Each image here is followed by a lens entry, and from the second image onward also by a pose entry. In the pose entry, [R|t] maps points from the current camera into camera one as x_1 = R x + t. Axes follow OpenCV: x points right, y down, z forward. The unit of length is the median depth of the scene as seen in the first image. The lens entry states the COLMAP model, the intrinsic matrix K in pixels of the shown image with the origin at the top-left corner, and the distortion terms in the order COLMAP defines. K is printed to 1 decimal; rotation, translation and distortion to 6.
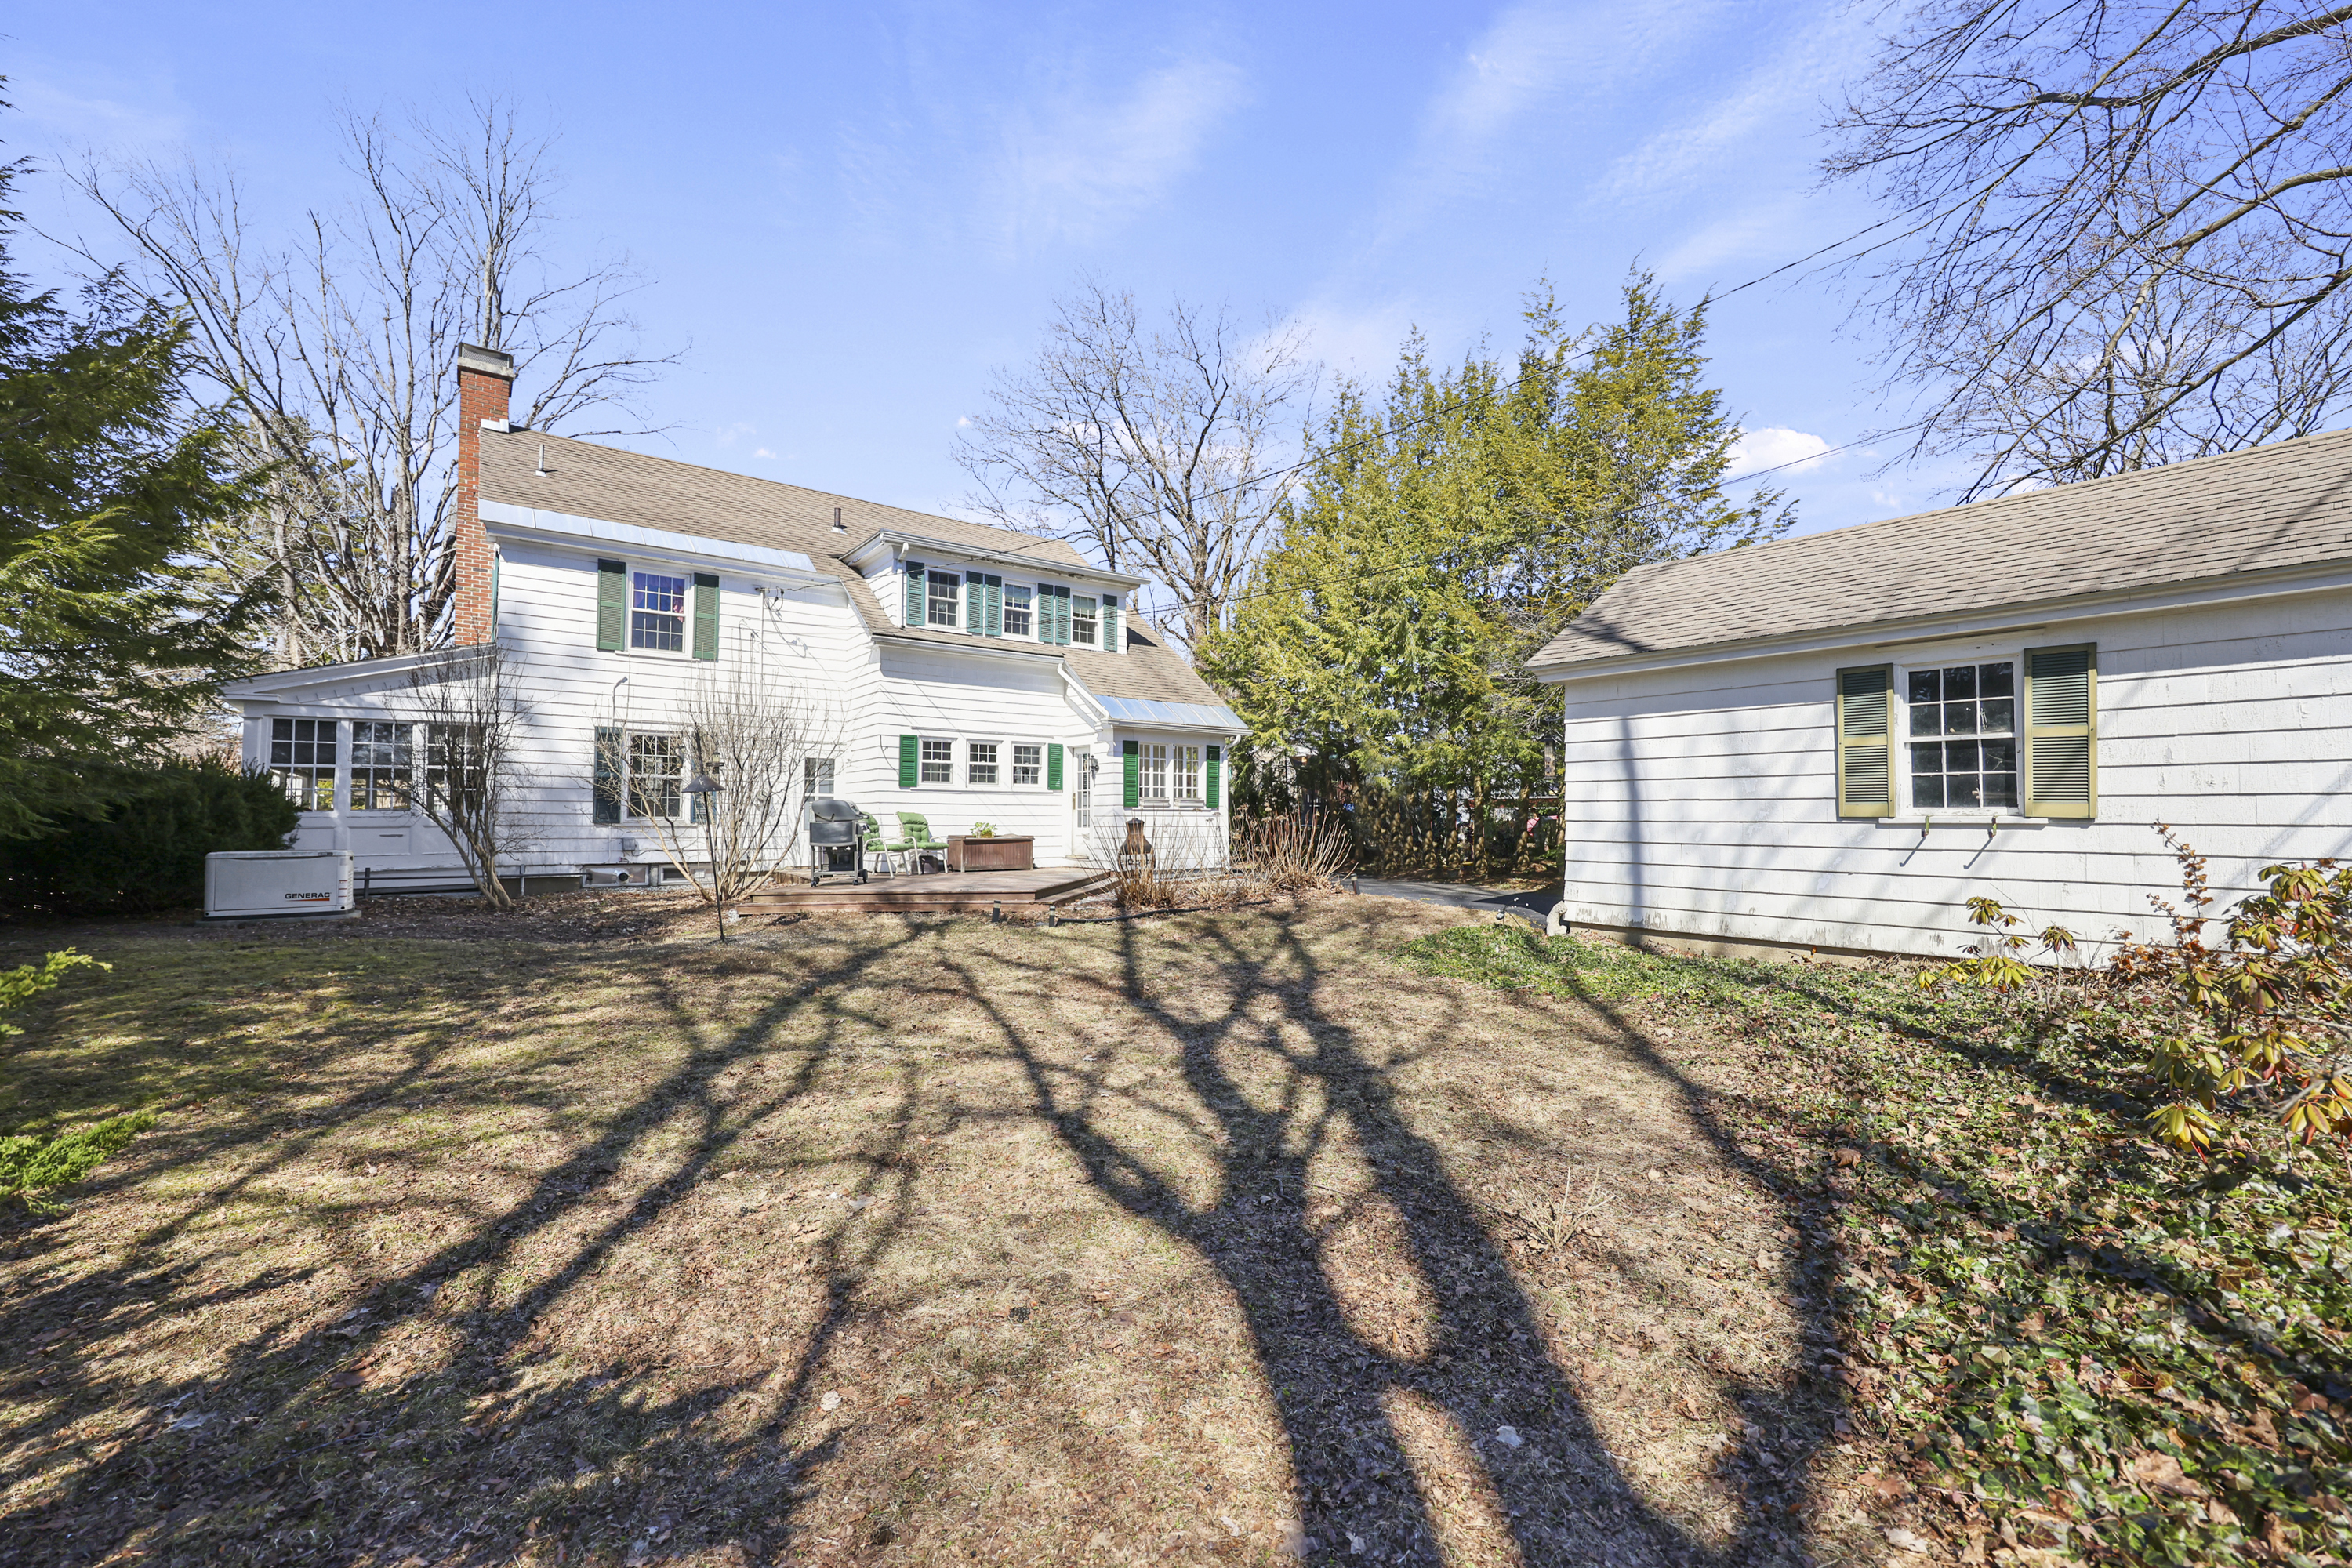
lens RADIAL K [[1021.6, 0, 1168.3], [0, 1021.6, 780.6], [0, 0, 1]] dist [0.022489, 0.000134]
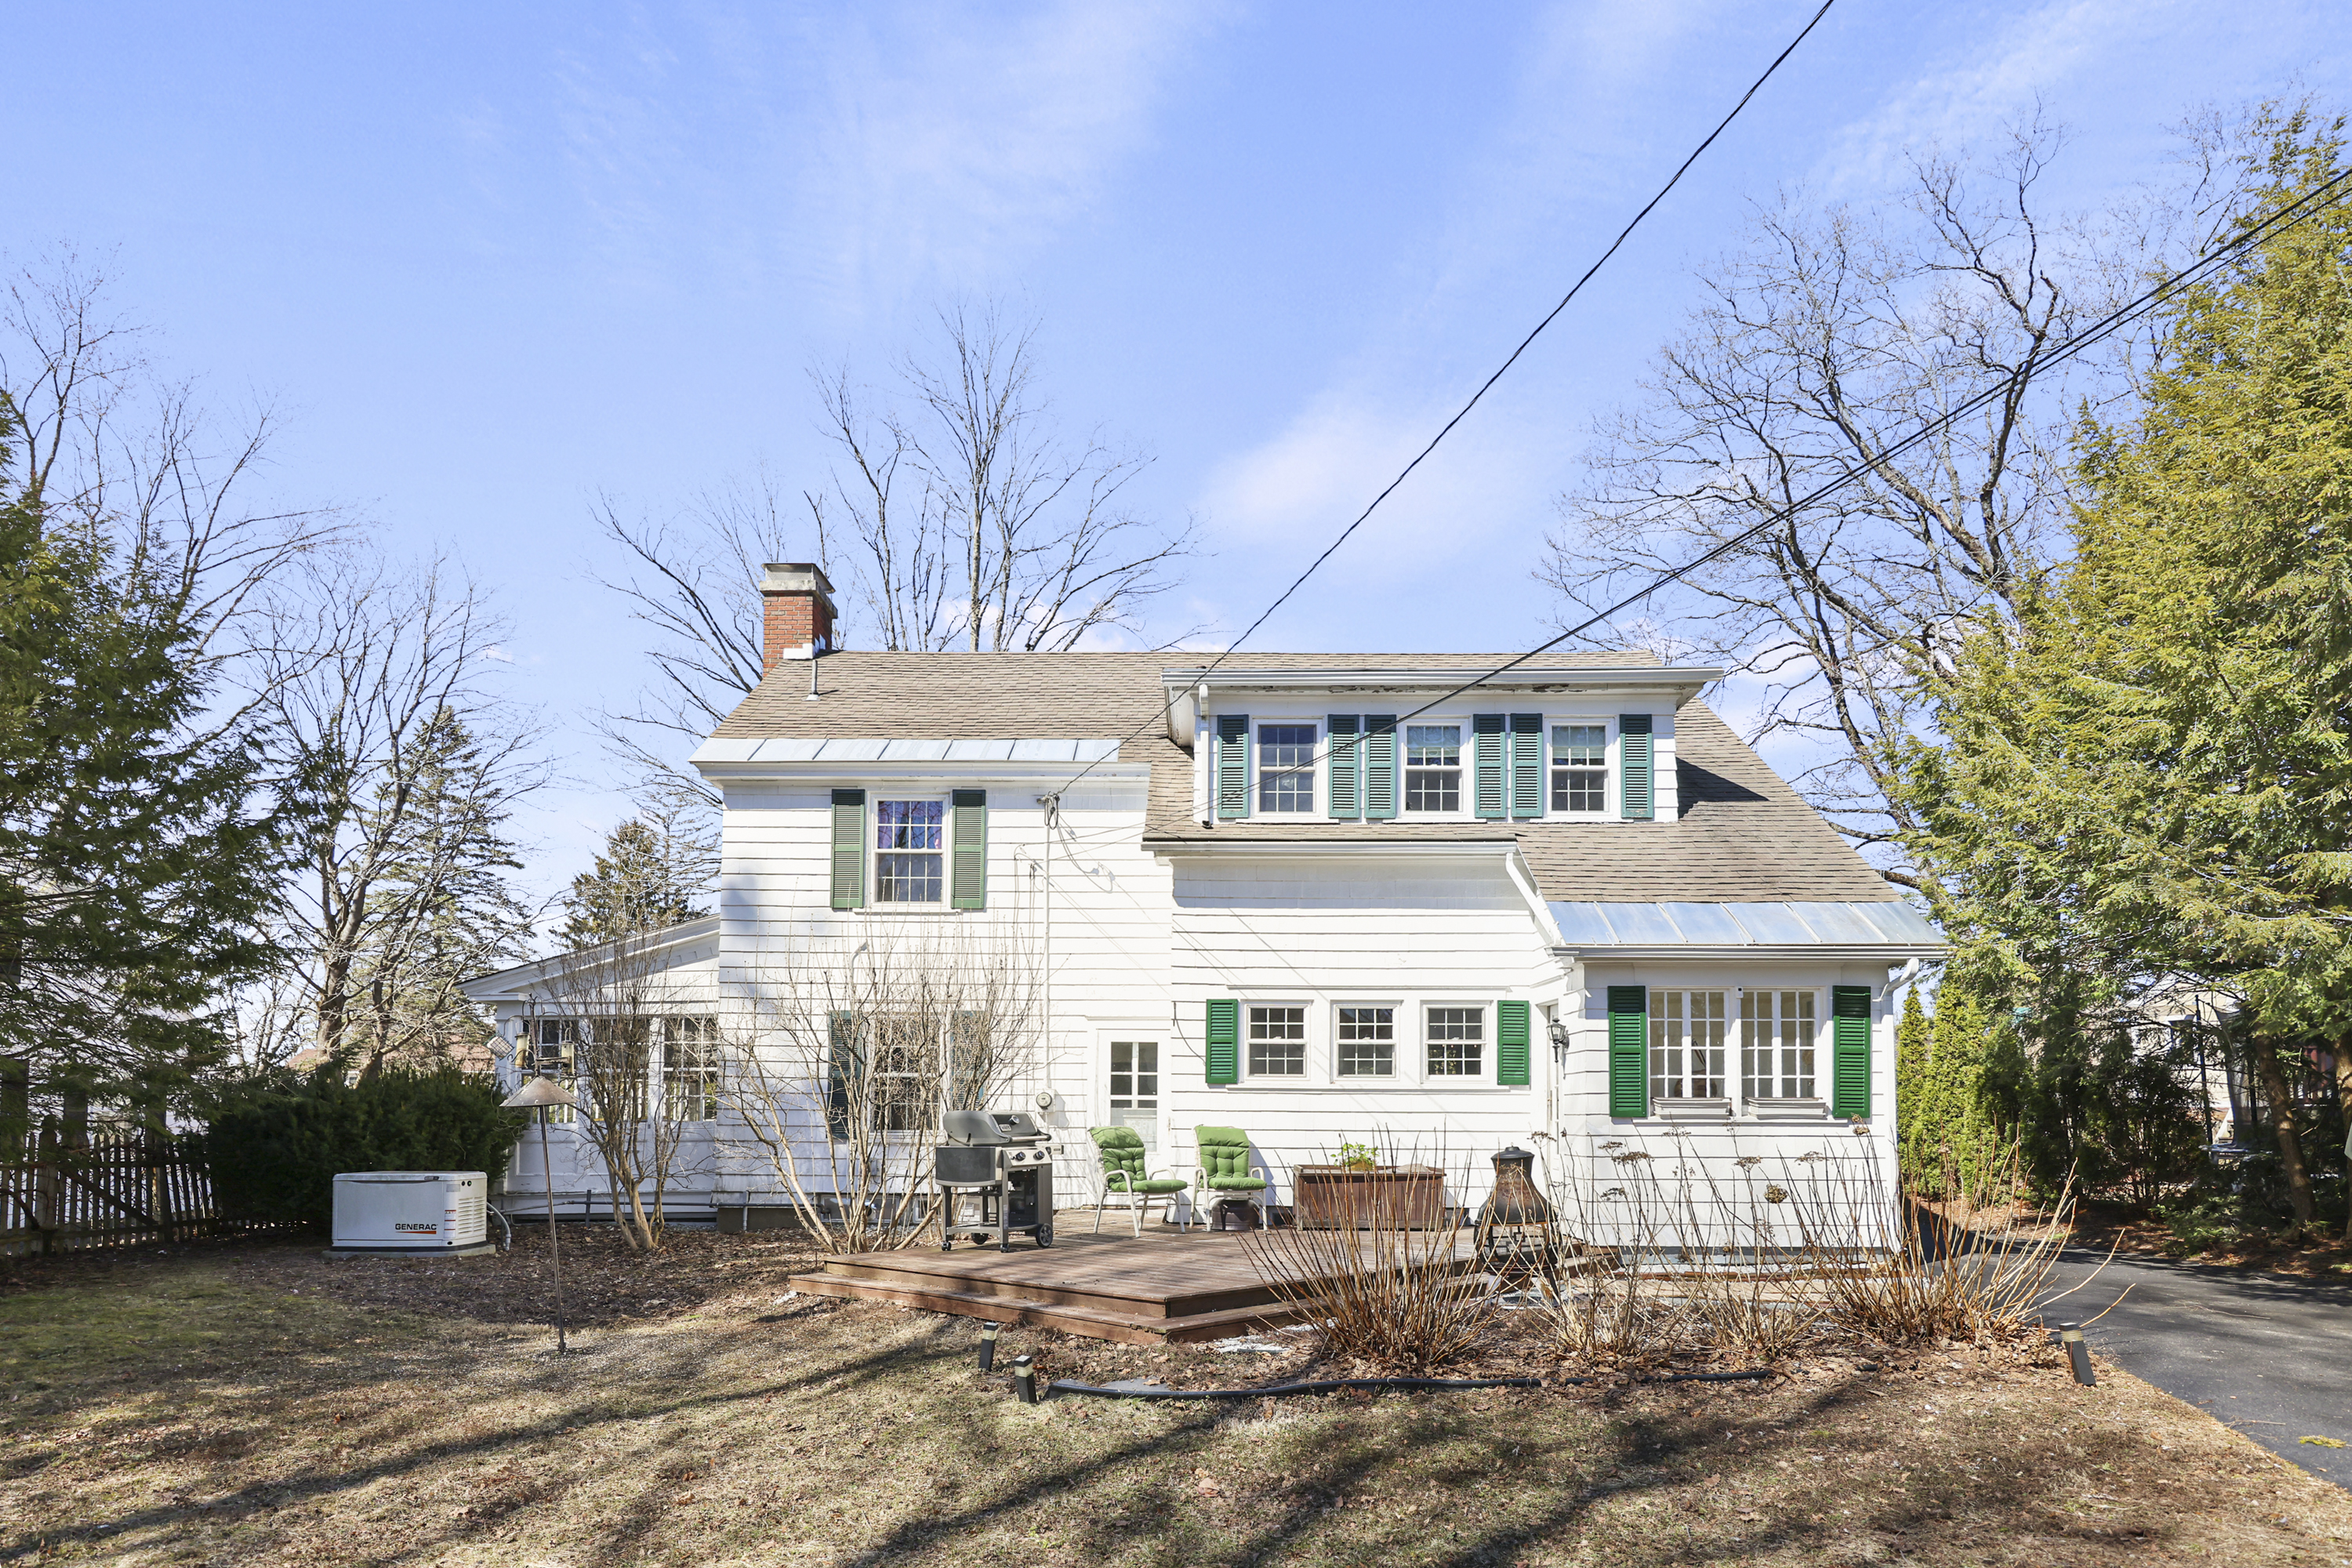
lens RADIAL K [[1224.8, 0, 1178.8], [0, 1224.8, 1072.4], [0, 0, 1]] dist [0.002238, -0.000403]
pose [[0.764638, -0.018851, -0.644185, 0.189293], [0.021075, 0.999769, -0.004241, 0.001525], [0.644116, -0.010334, 0.764858, 0.409877]]
